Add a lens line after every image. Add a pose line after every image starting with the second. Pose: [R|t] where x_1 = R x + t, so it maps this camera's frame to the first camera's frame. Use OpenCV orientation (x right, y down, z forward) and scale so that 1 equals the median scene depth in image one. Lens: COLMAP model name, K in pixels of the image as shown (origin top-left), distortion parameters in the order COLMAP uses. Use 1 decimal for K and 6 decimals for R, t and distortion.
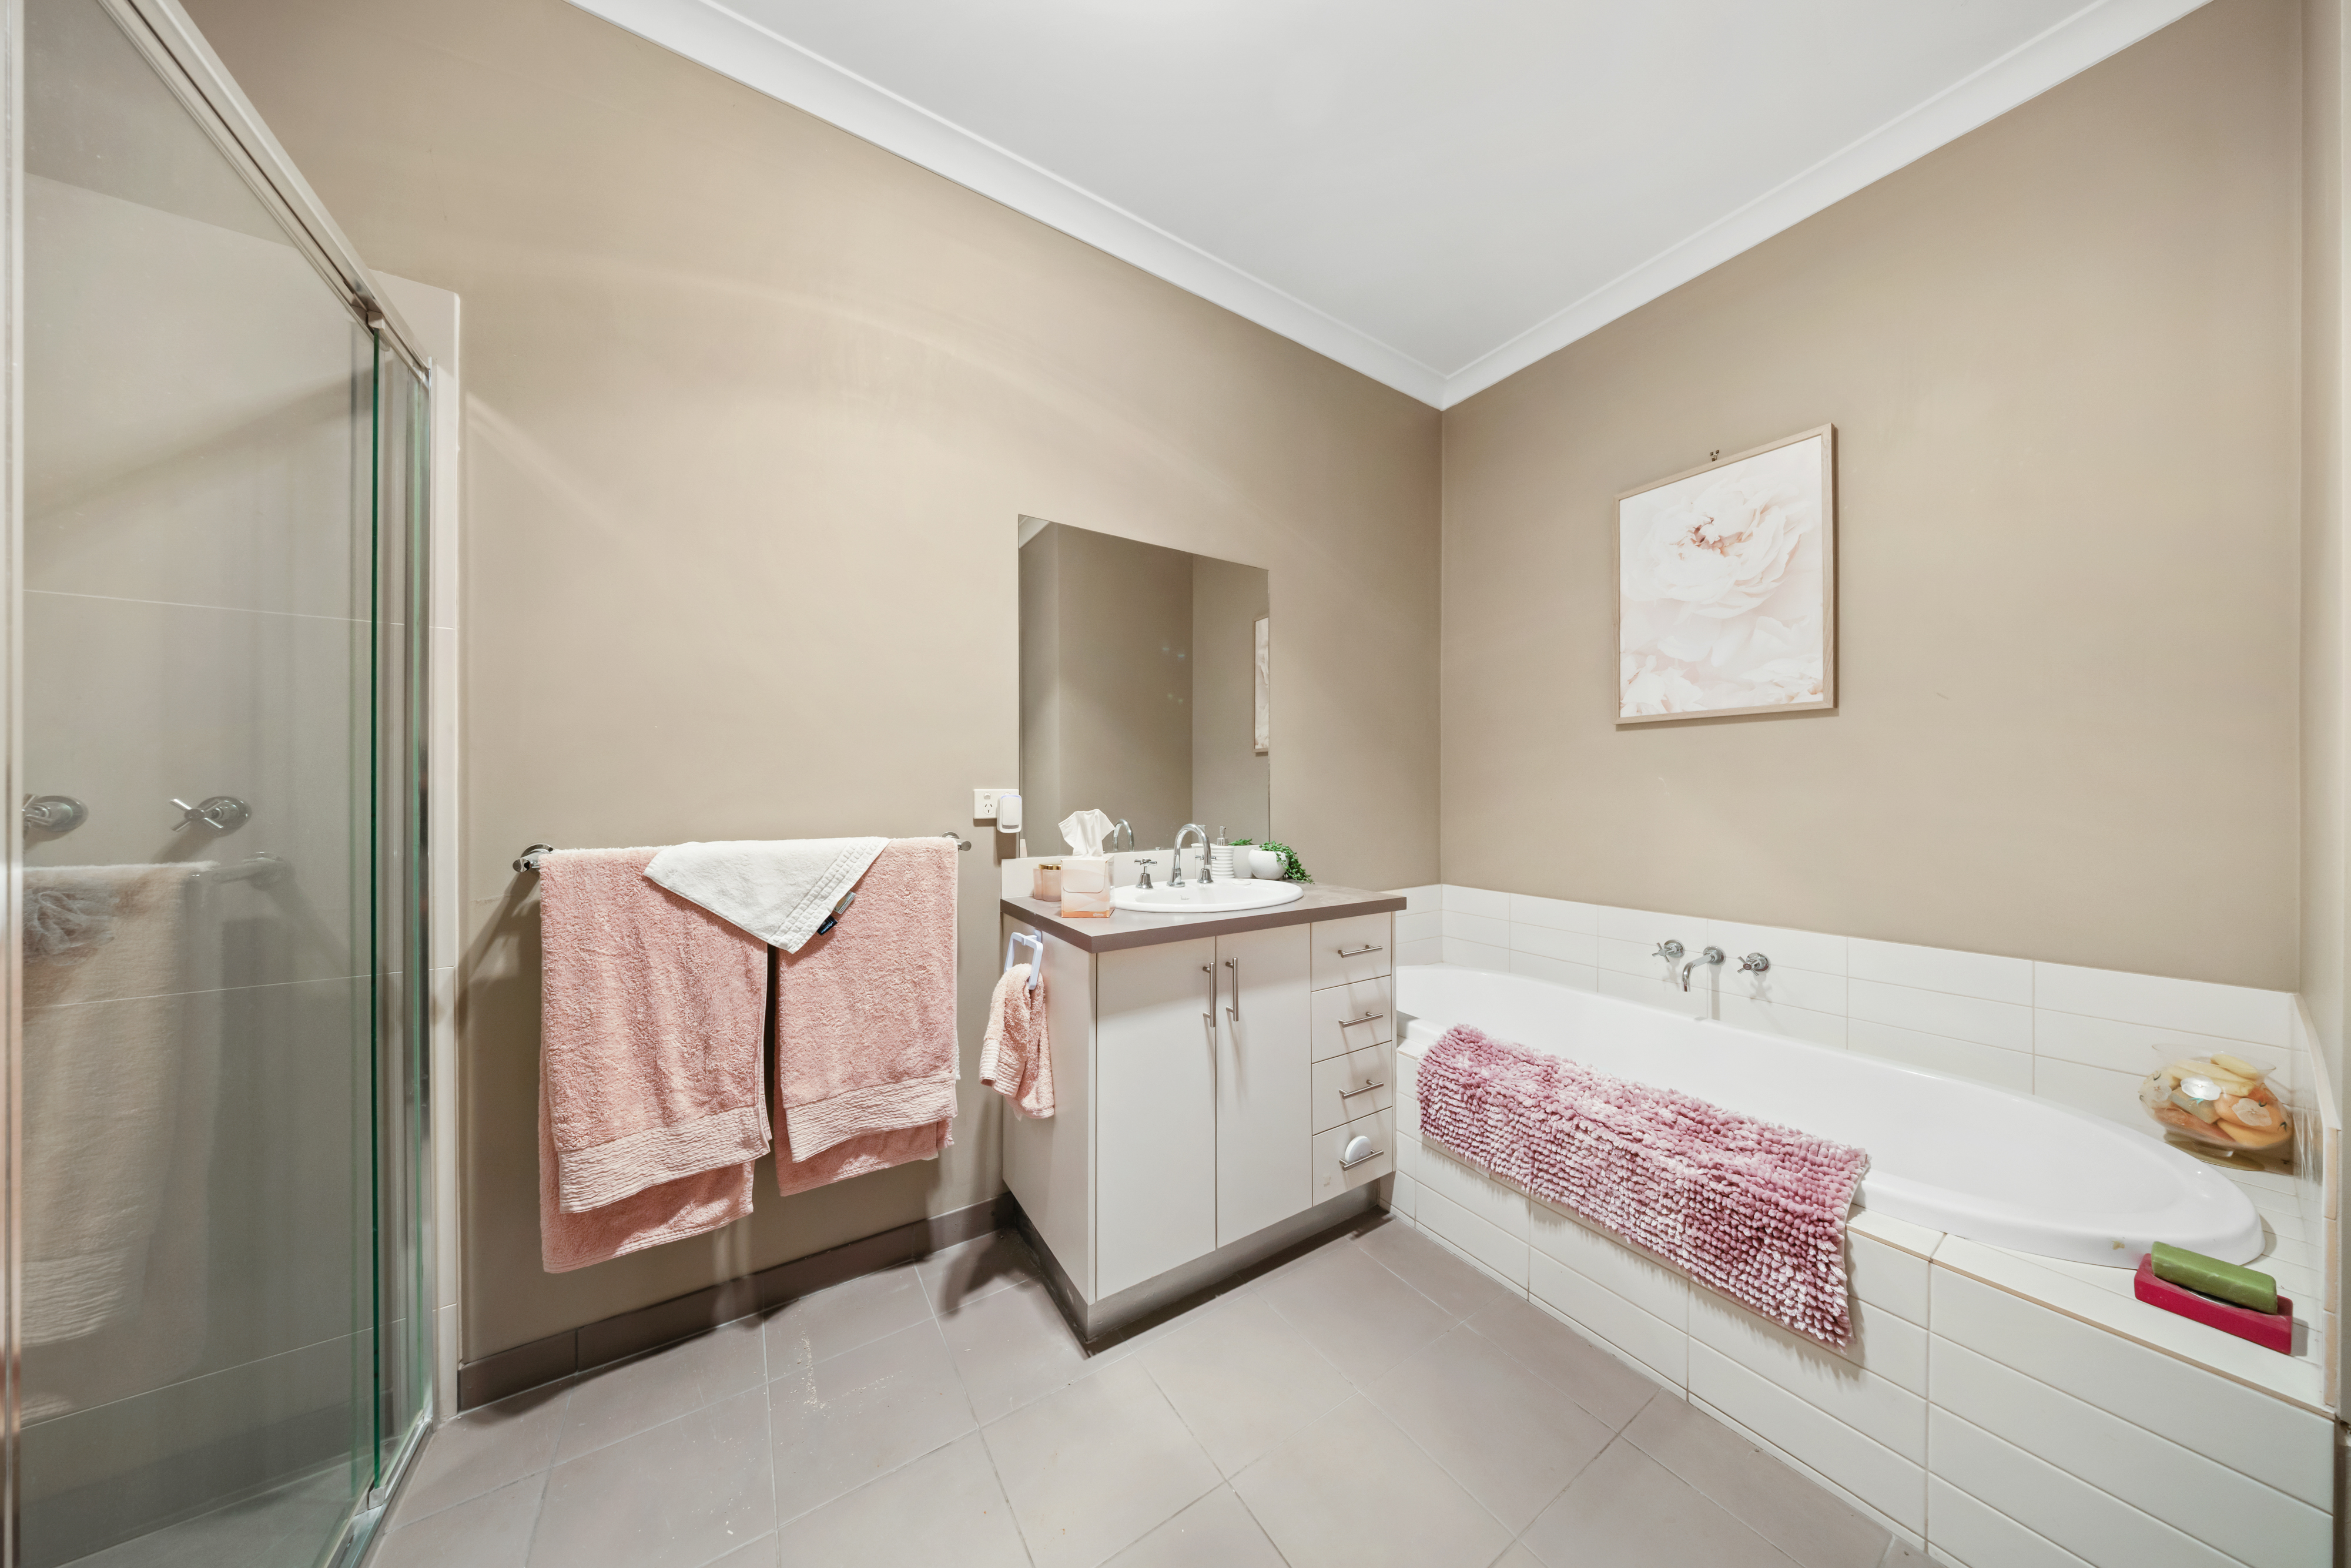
lens RADIAL K [[686.3, 0, 1175.5], [0, 686.3, 784.0], [0, 0, 1]] dist [-0.000901, -0.000041]
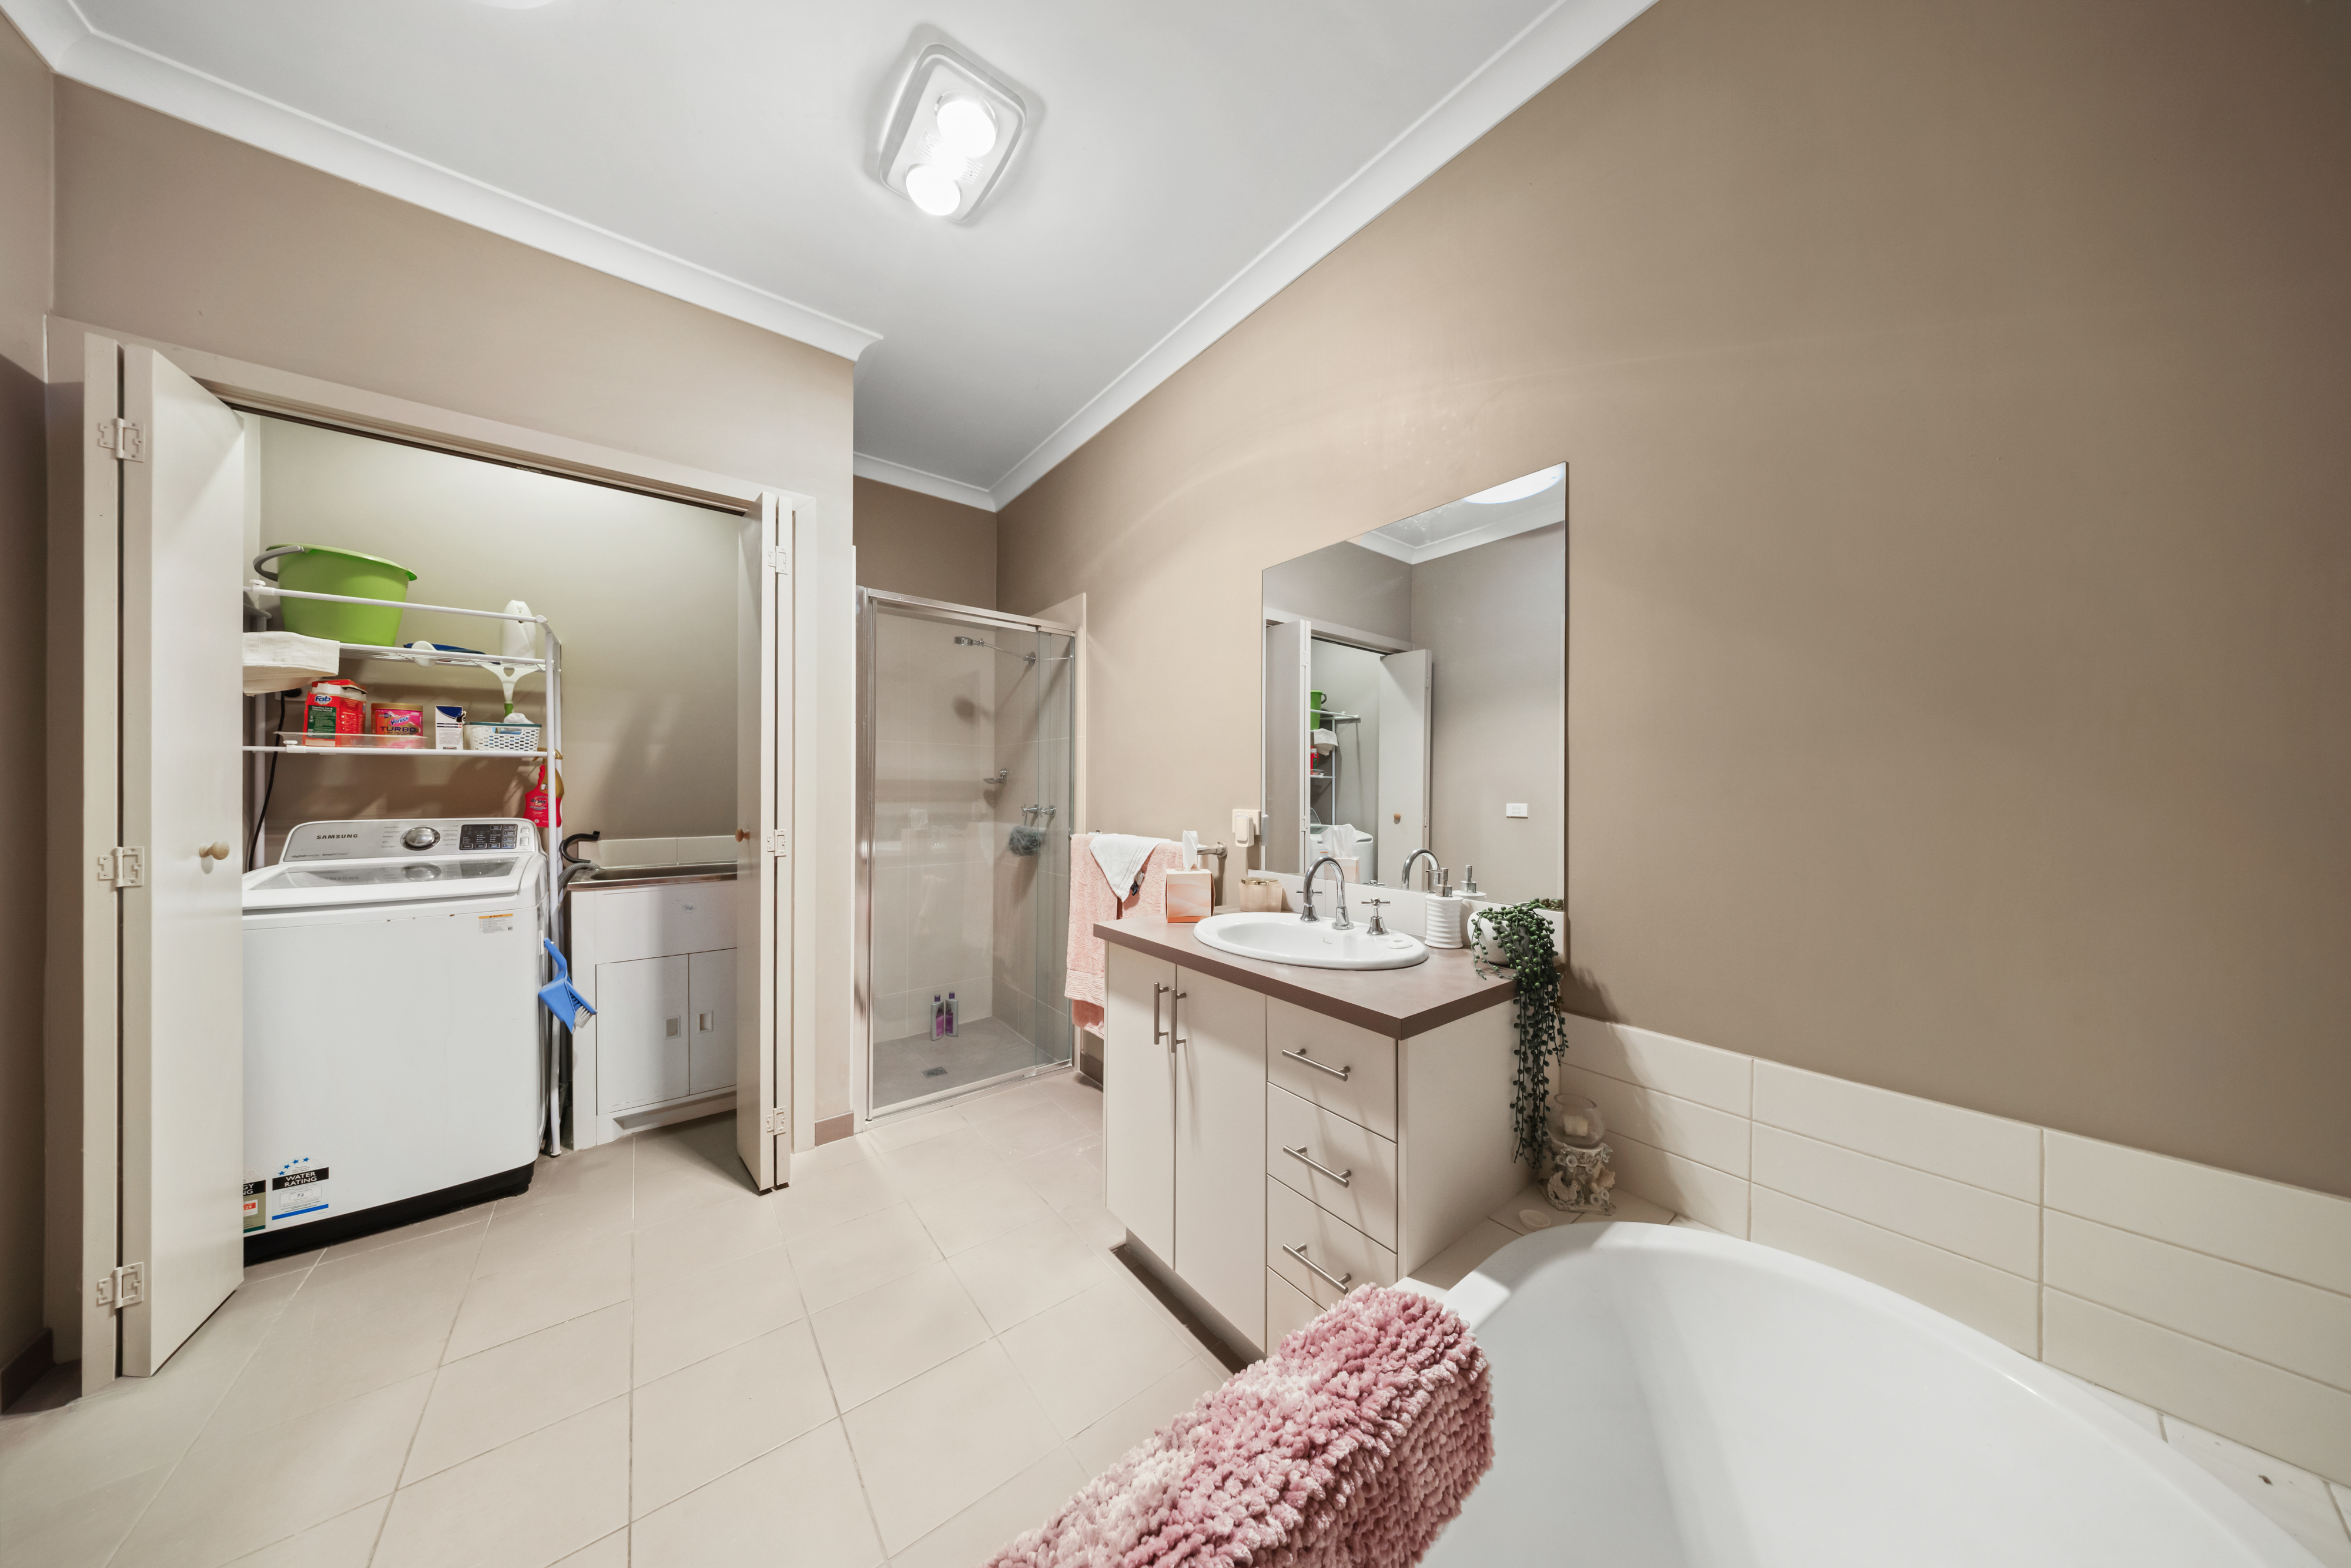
lens RADIAL K [[686.3, 0, 1175.5], [0, 686.3, 784.0], [0, 0, 1]] dist [-0.000901, -0.000041]
pose [[0.077267, -0.008299, -0.996976, 1.109755], [0.000198, 0.999965, -0.008309, -0.034265], [0.997010, 0.000445, 0.077266, 0.950919]]
